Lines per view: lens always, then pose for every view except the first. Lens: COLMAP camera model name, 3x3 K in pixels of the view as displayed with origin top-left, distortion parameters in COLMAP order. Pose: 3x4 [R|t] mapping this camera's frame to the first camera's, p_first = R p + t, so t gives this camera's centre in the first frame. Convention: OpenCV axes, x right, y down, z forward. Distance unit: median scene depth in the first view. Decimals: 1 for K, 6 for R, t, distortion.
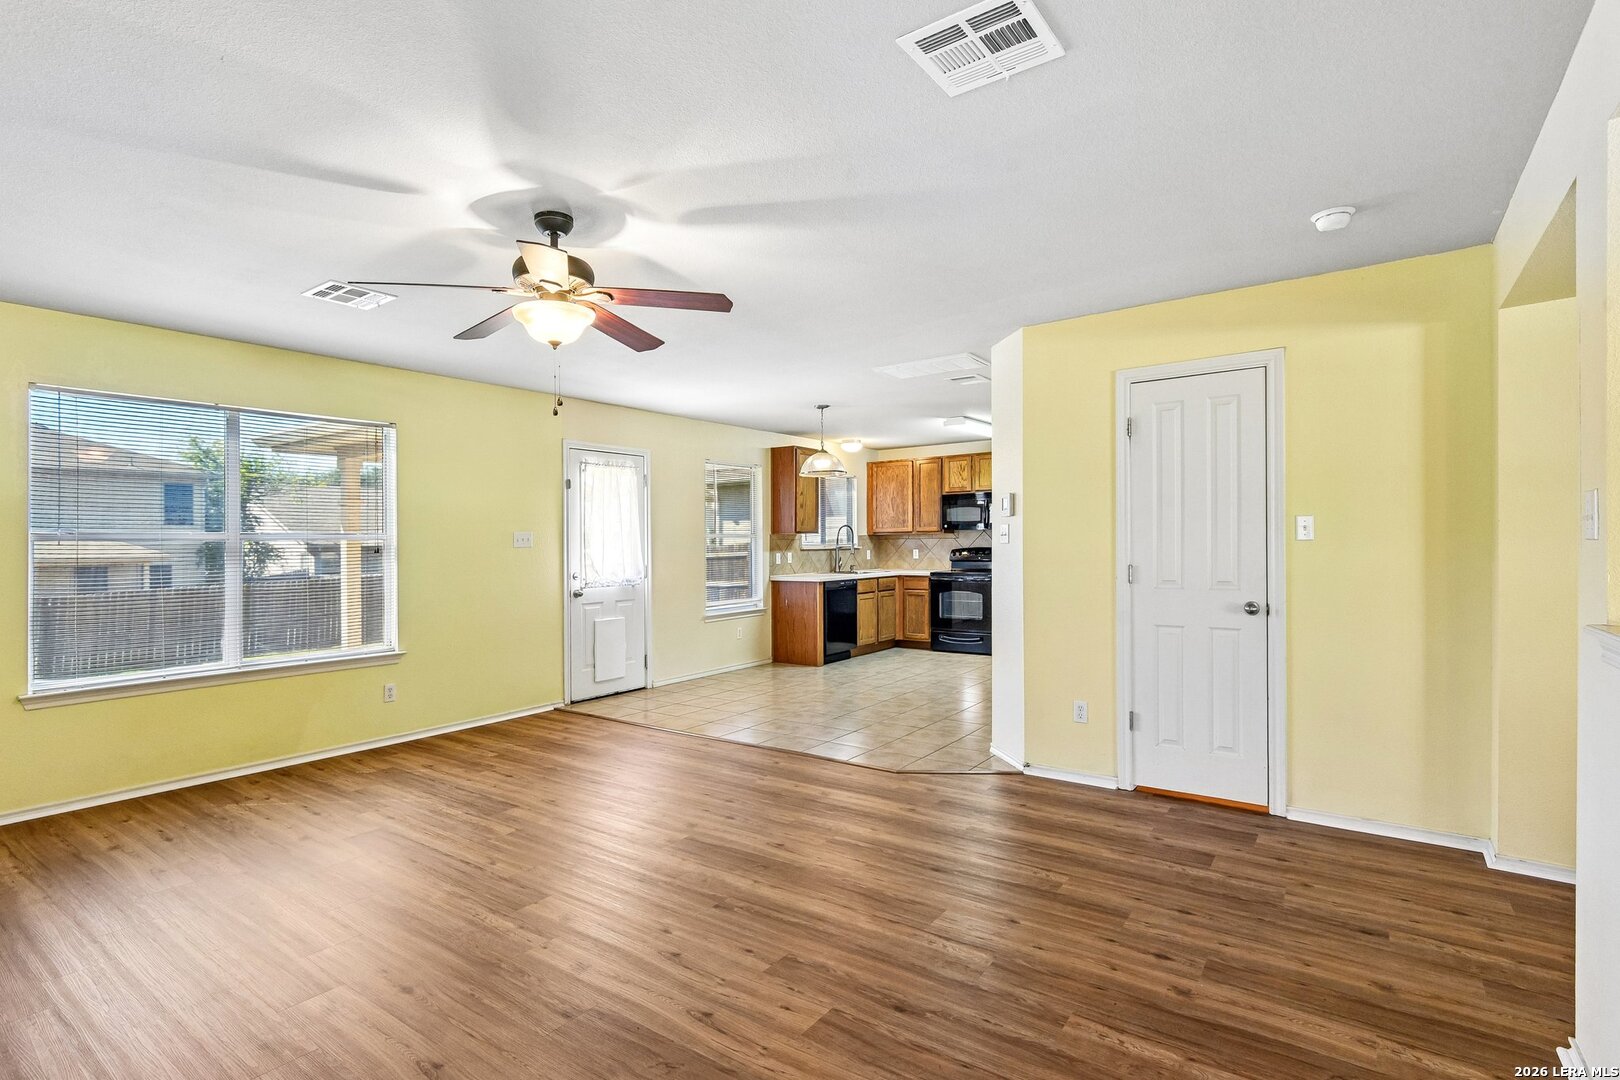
lens RADIAL K [[803.8, 0, 786.8], [0, 803.8, 560.5], [0, 0, 1]] dist [0.003084, -0.000122]
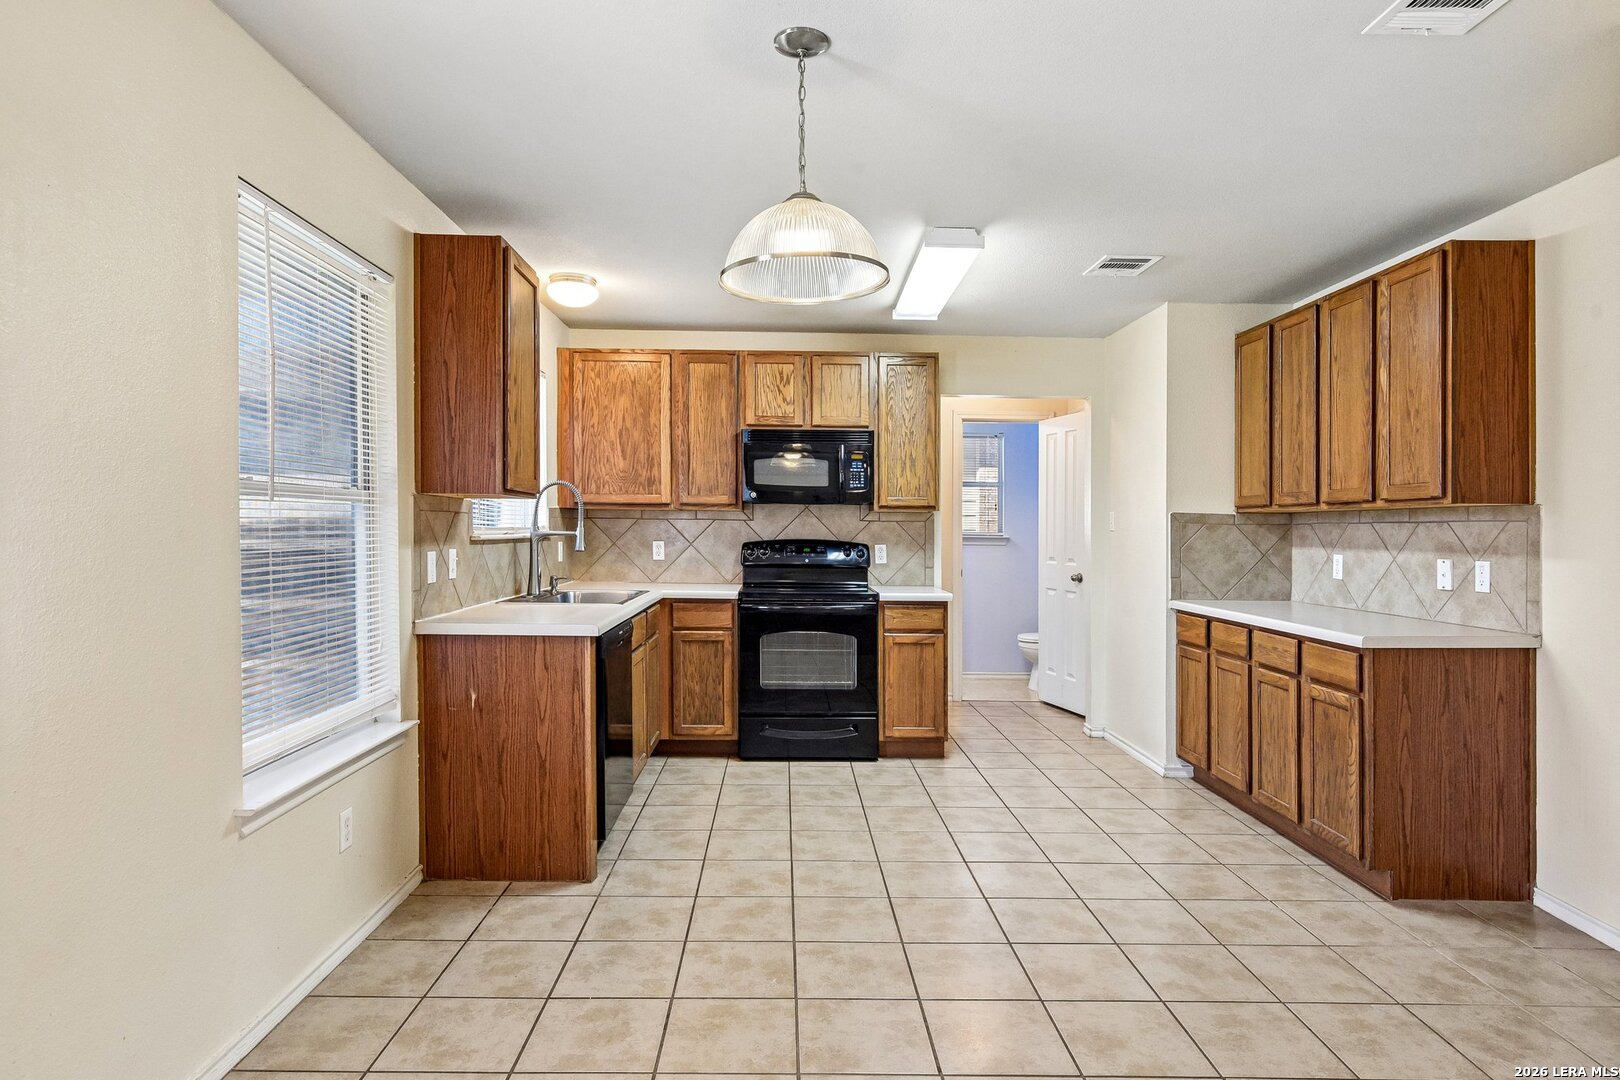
lens RADIAL K [[876.8, 0, 812.6], [0, 876.8, 518.6], [0, 0, 1]] dist [-0.004123, 0.000314]
pose [[0.785771, 0.025227, 0.618003, -0.138169], [-0.004048, 0.999356, -0.035647, -0.012376], [-0.618505, 0.025509, 0.785367, 0.757079]]
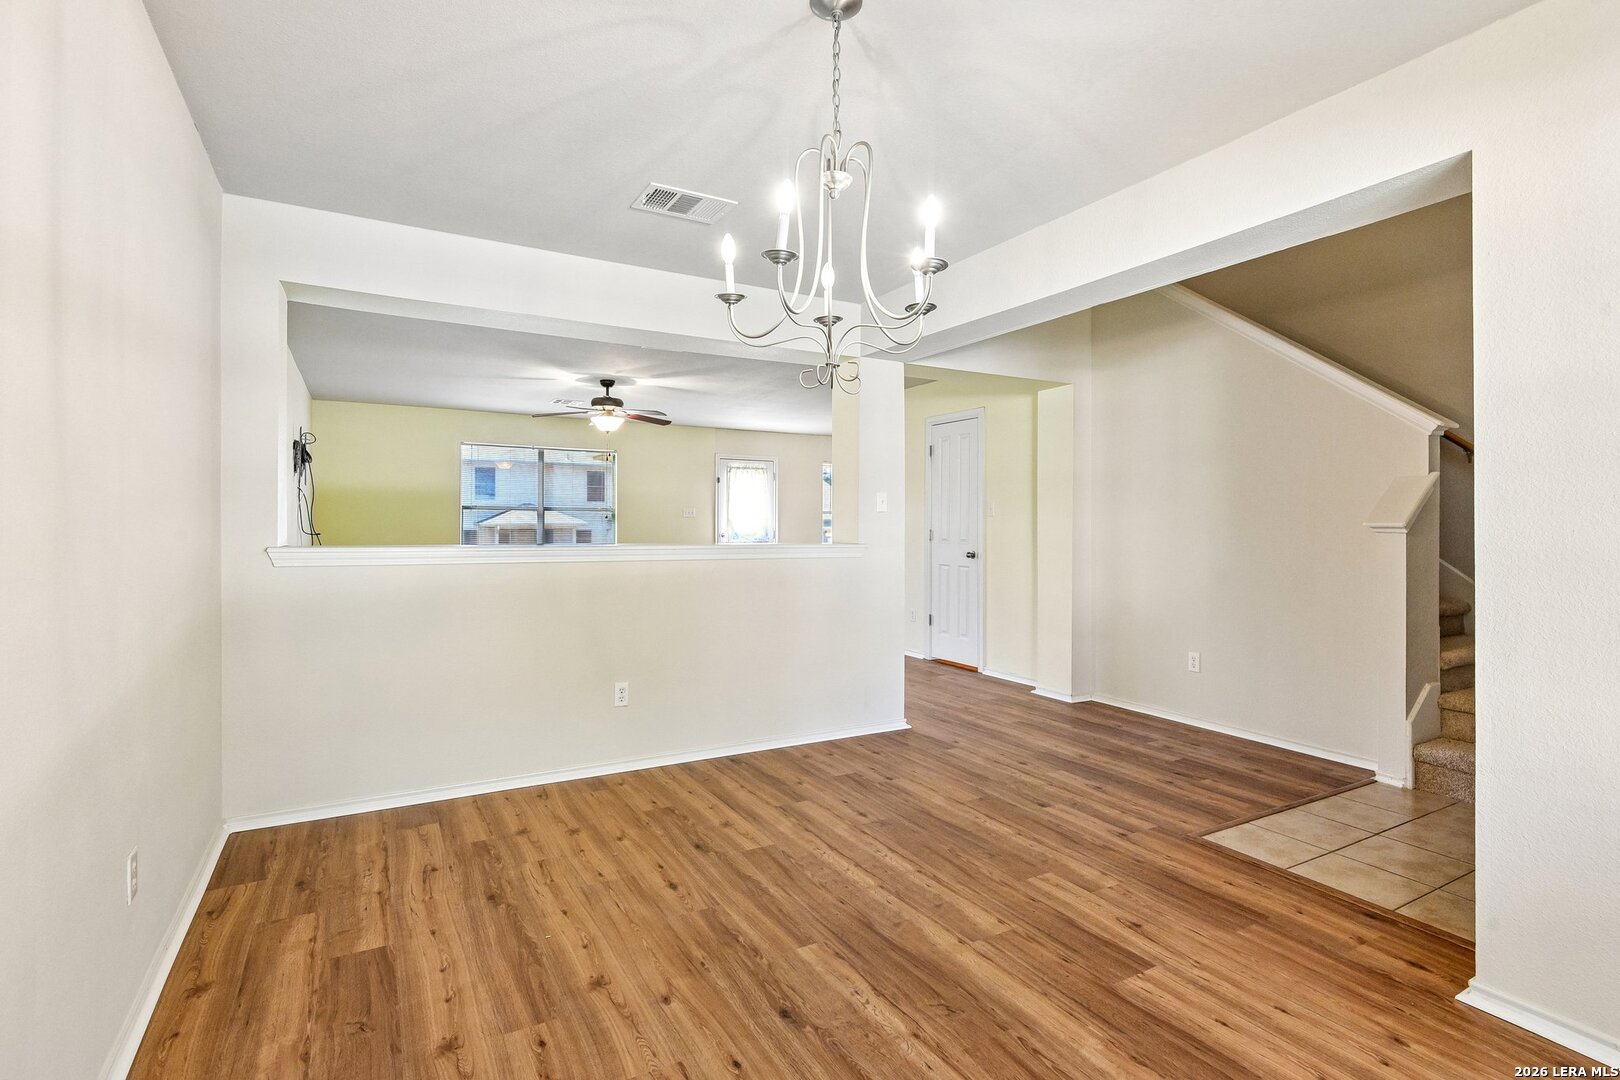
lens RADIAL K [[765.9, 0, 799.6], [0, 765.9, 534.9], [0, 0, 1]] dist [-0.007686, -0.005804]
pose [[0.912724, 0.023810, -0.407882, 0.503118], [-0.026108, 0.999659, -0.000068, 0.014510], [0.407741, 0.010711, 0.913035, -0.372431]]
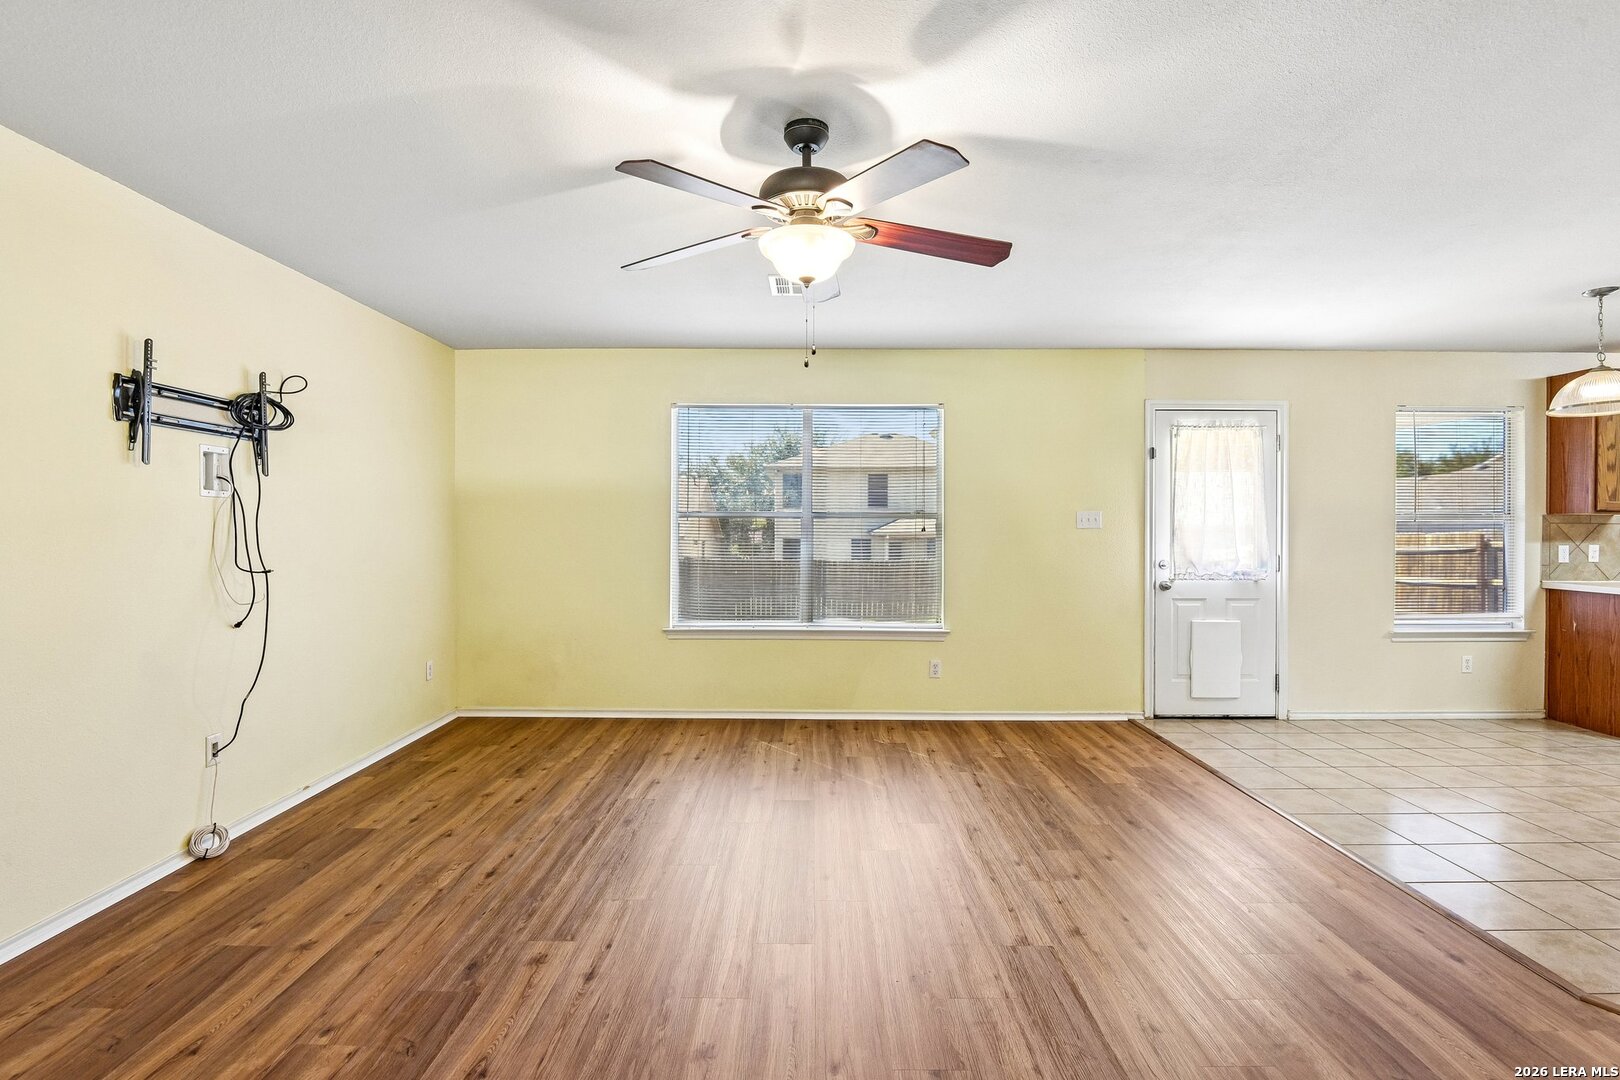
lens RADIAL K [[765.9, 0, 799.6], [0, 765.9, 534.9], [0, 0, 1]] dist [-0.007686, -0.005804]
pose [[0.587312, 0.021547, -0.809074, 0.143633], [-0.027388, 0.999602, 0.006740, -0.005917], [0.808897, 0.018200, 0.587668, 0.222406]]
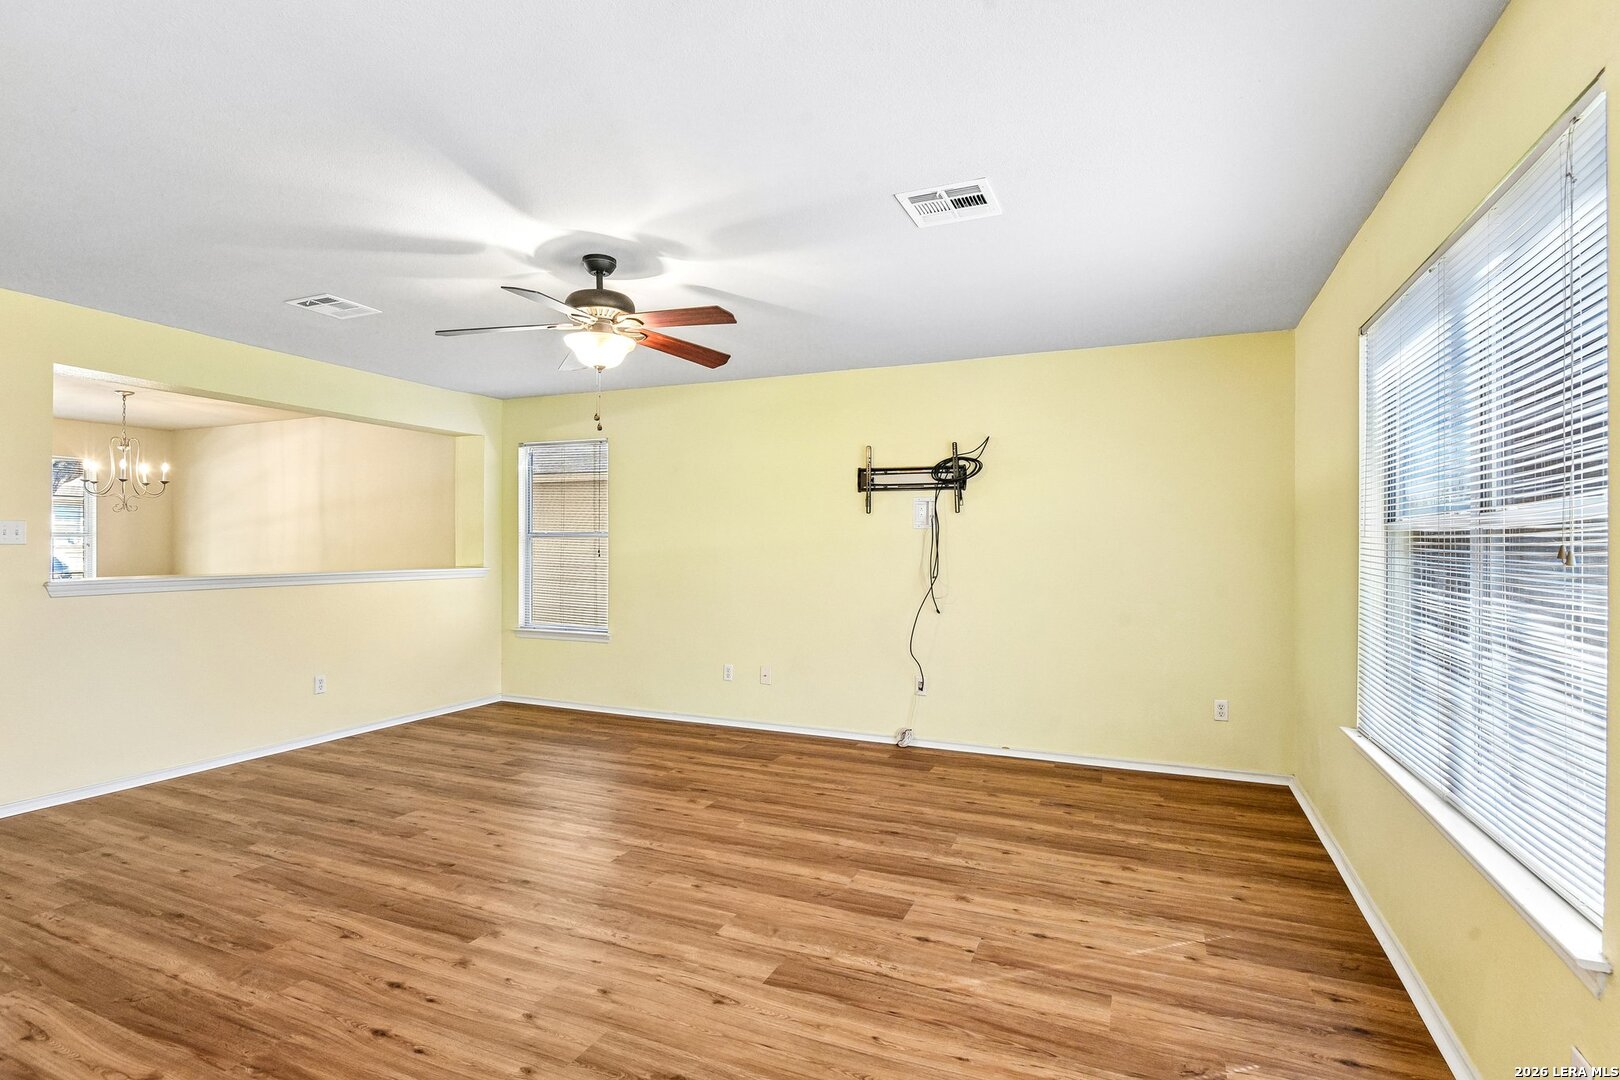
lens RADIAL K [[803.8, 0, 786.8], [0, 803.8, 560.5], [0, 0, 1]] dist [0.003084, -0.000122]
pose [[-0.977836, 0.011269, -0.209069, -0.131603], [0.002401, 0.999088, 0.042622, -0.018604], [0.209359, 0.041175, -0.976972, 0.911622]]
